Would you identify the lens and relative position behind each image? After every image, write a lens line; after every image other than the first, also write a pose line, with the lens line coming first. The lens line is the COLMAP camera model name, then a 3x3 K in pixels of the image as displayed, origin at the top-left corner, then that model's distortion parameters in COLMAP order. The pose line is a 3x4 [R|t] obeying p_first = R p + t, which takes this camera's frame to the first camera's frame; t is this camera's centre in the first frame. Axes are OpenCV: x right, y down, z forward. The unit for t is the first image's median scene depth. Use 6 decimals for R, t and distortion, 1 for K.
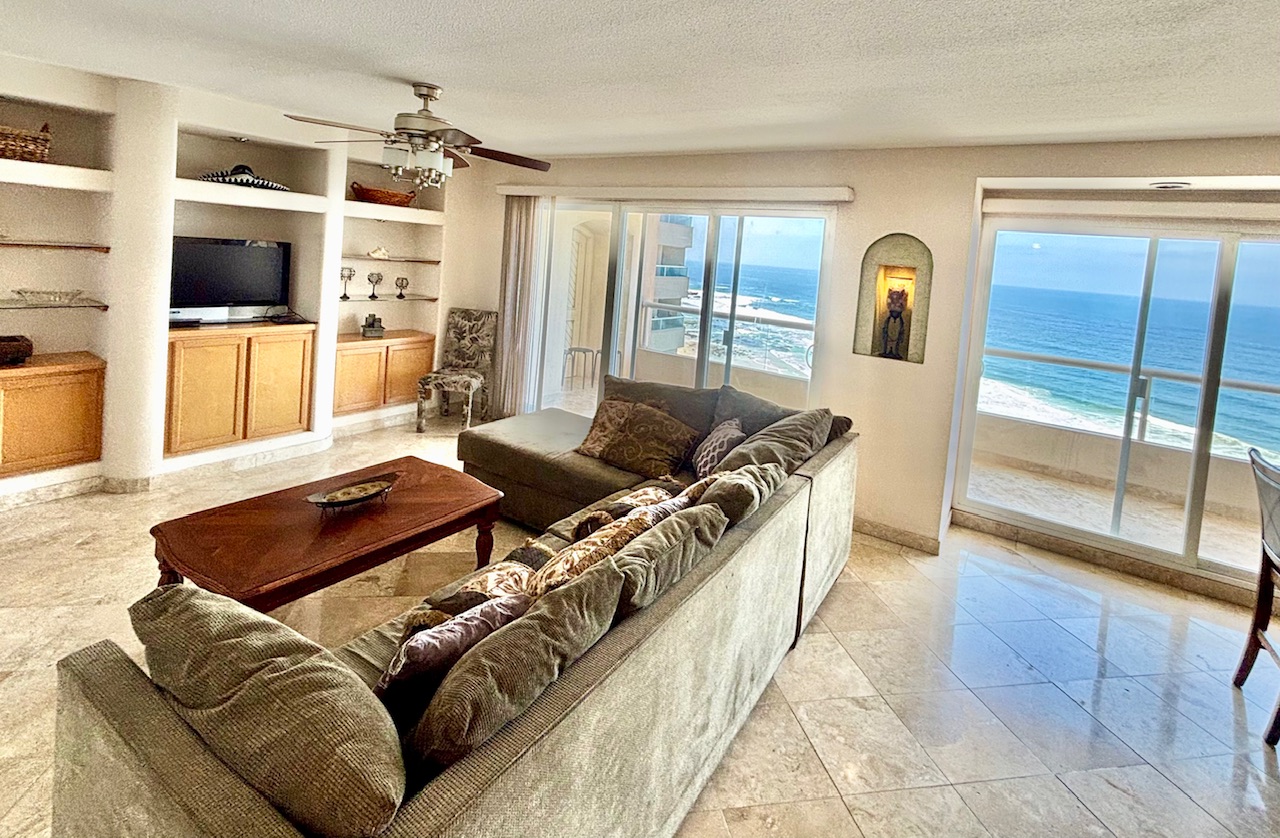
lens RADIAL K [[592.1, 0, 640.9], [0, 592.1, 275.0], [0, 0, 1]] dist [-0.024434, 0.000270]
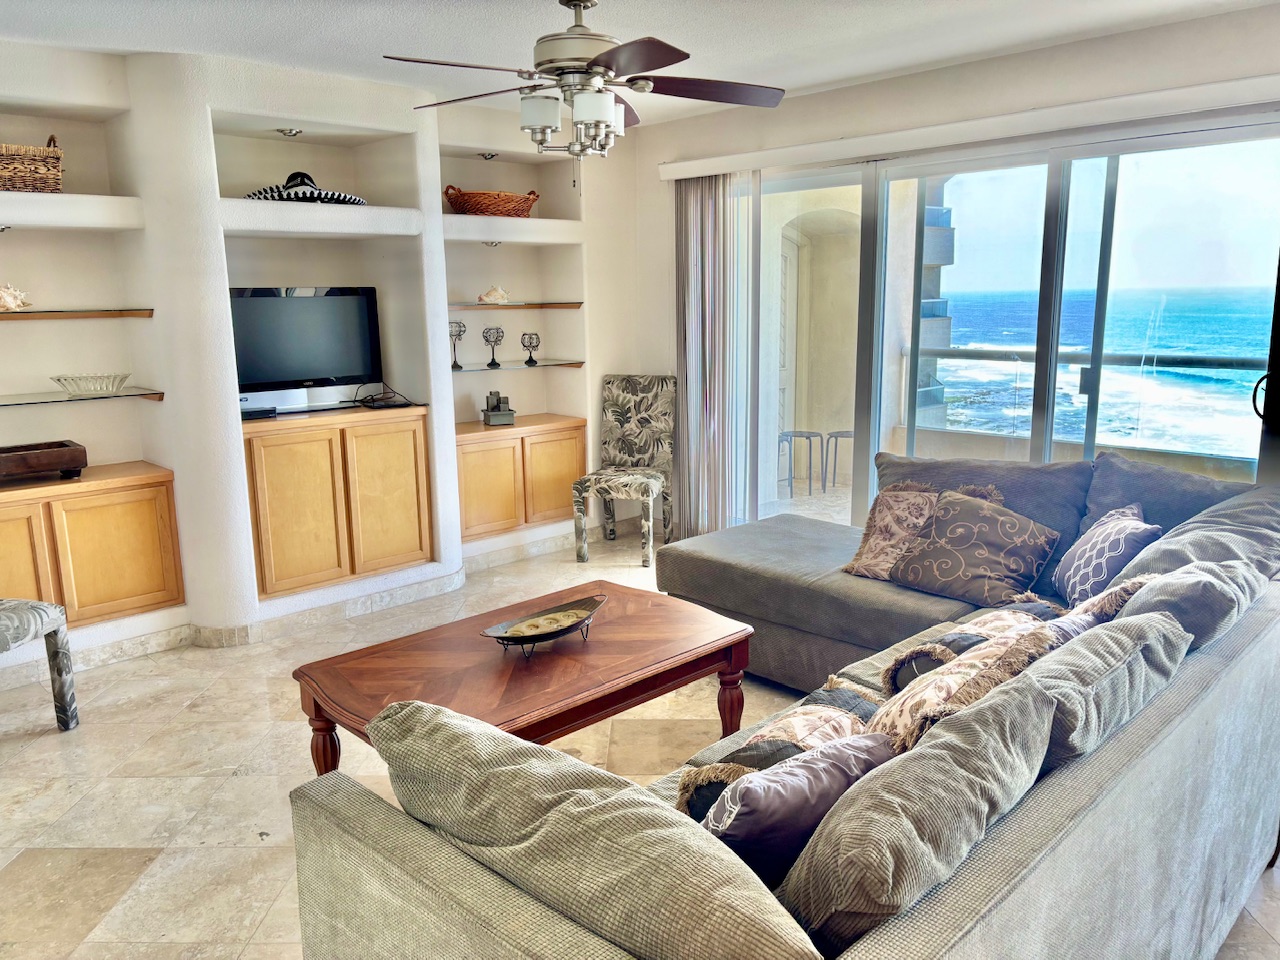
lens RADIAL K [[953.7, 0, 615.9], [0, 953.7, 488.3], [0, 0, 1]] dist [0.010676, -0.035904]
pose [[0.968379, -0.050715, -0.244275, -0.106366], [0.087098, 0.986239, 0.140524, 0.054681], [0.233787, -0.157356, 0.959470, -0.013143]]
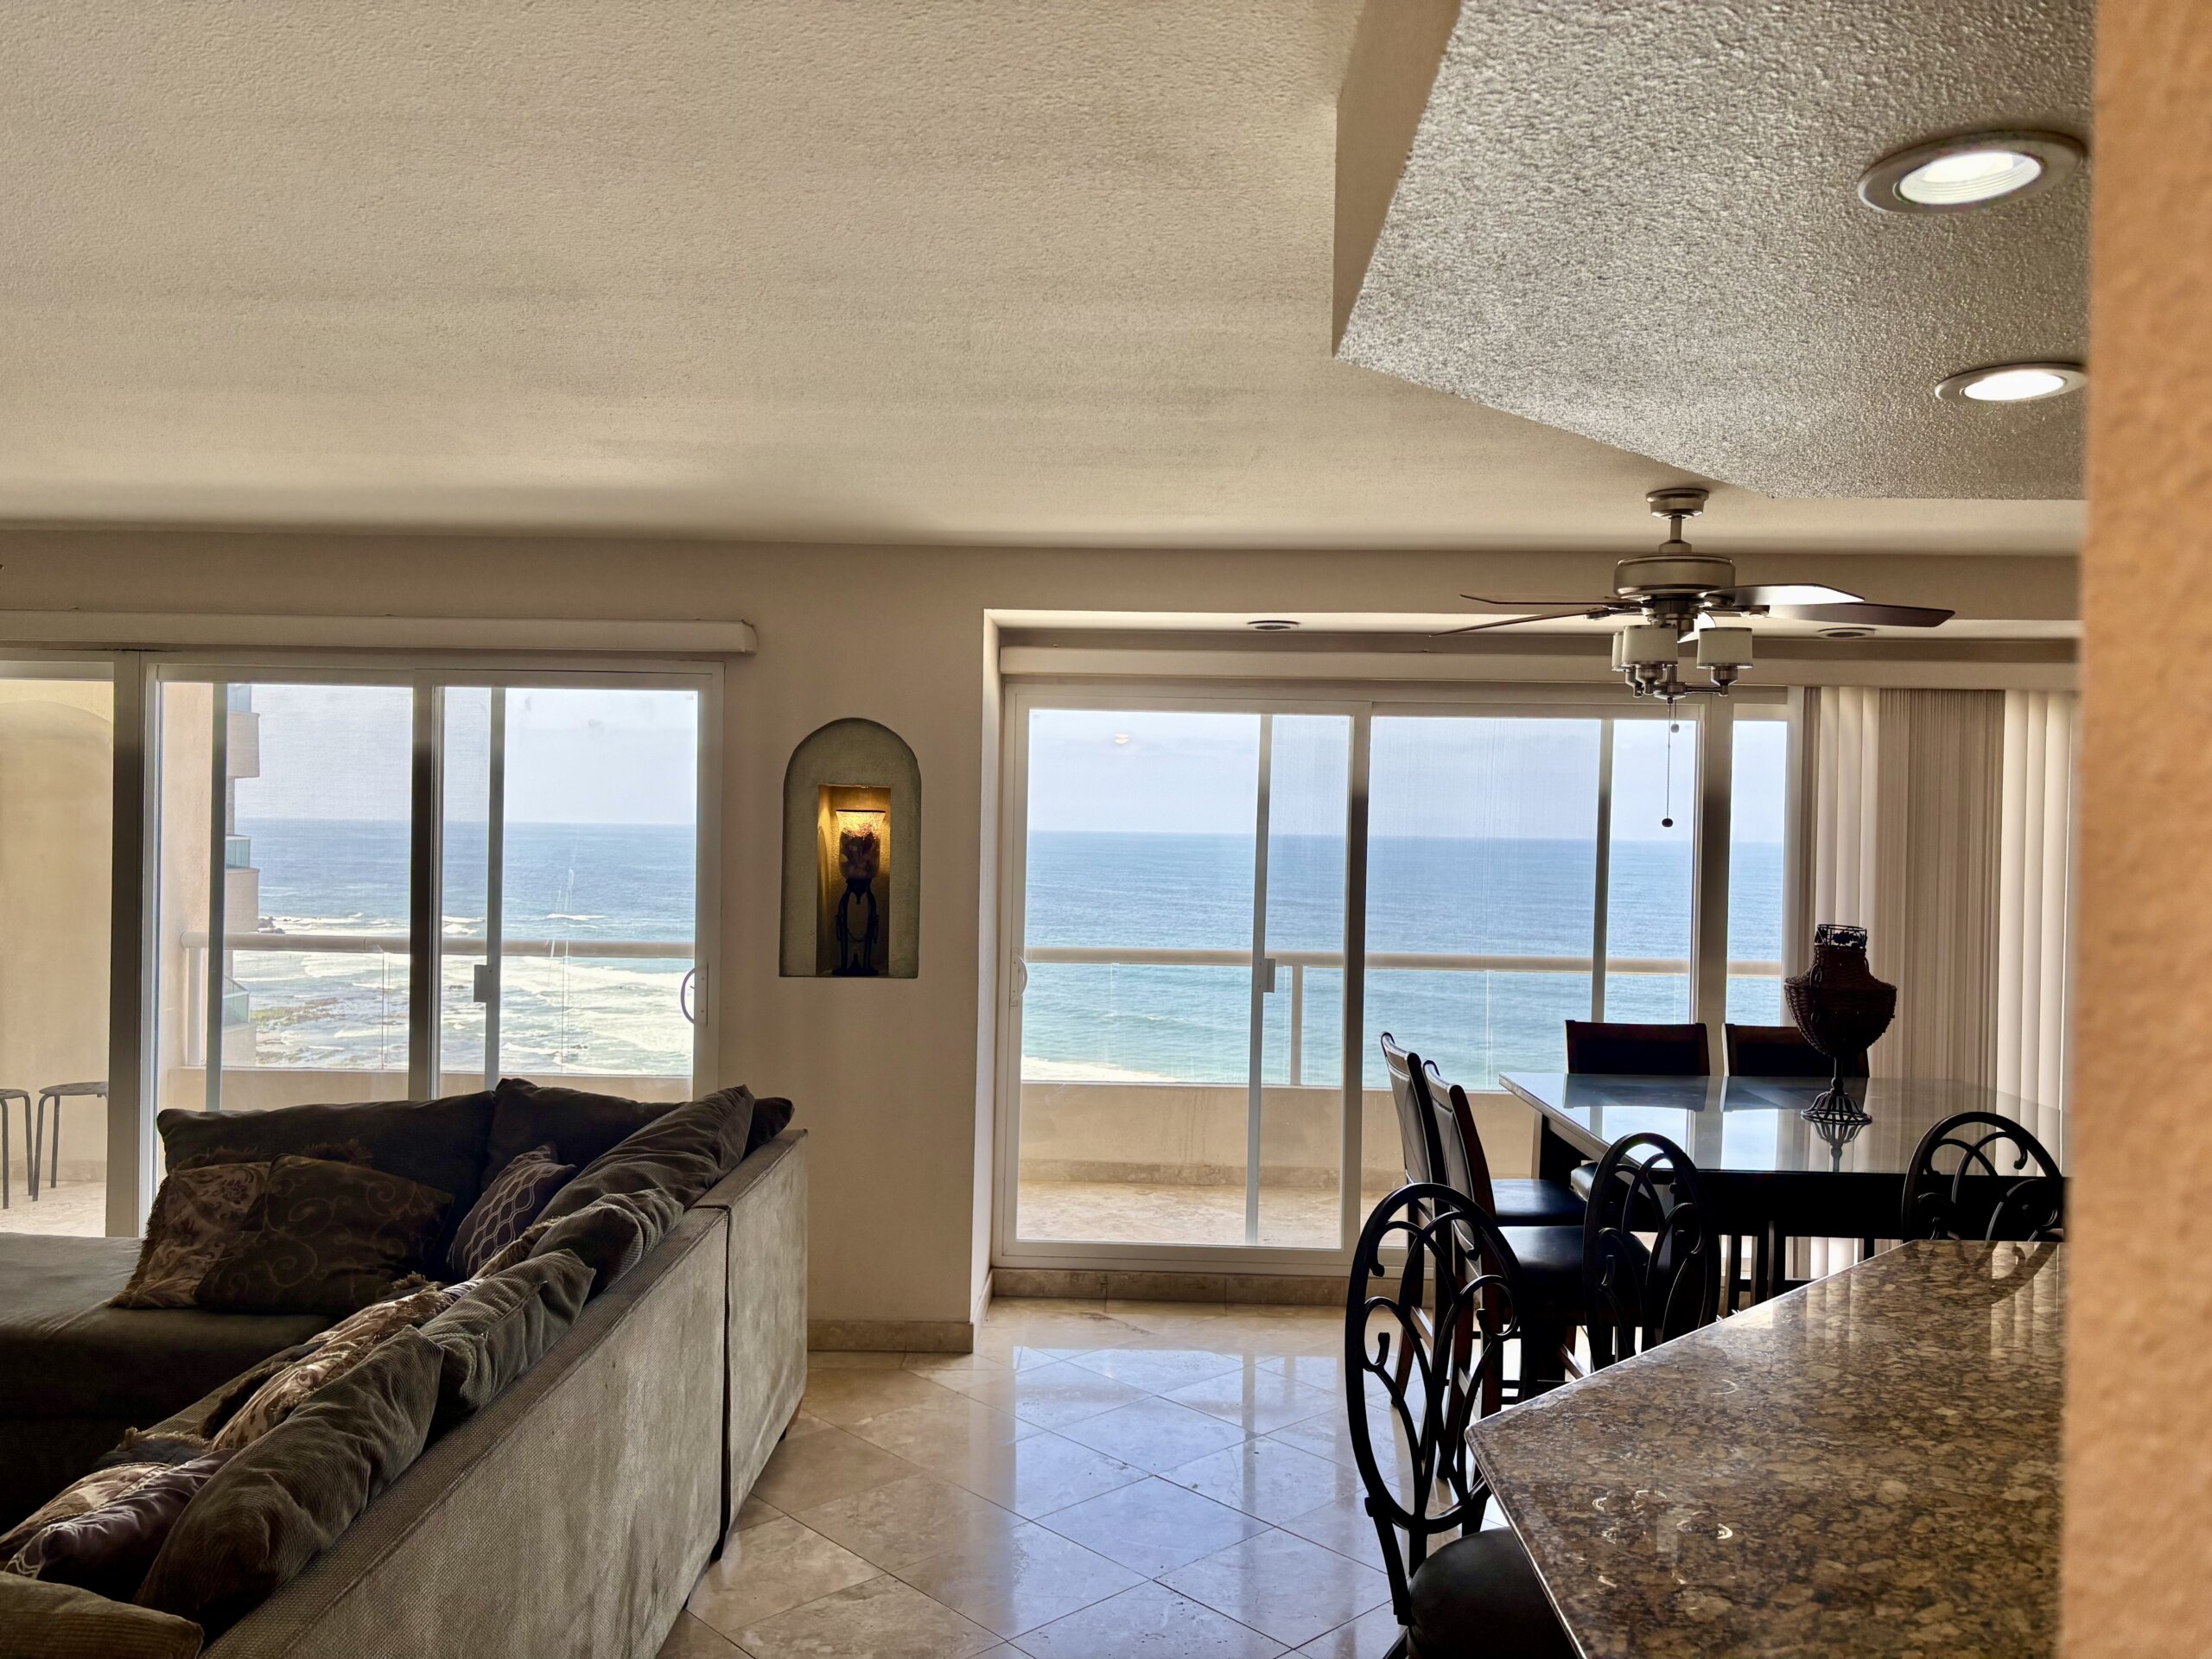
lens RADIAL K [[1692.4, 0, 1106.0], [0, 1692.4, 829.5], [0, 0, 1]] dist [0.056673, 0.001316]
pose [[0.845245, -0.064839, 0.530430, -0.159363], [0.069691, 0.997509, 0.010882, 0.021974], [-0.529815, 0.027768, 0.847659, -0.351803]]
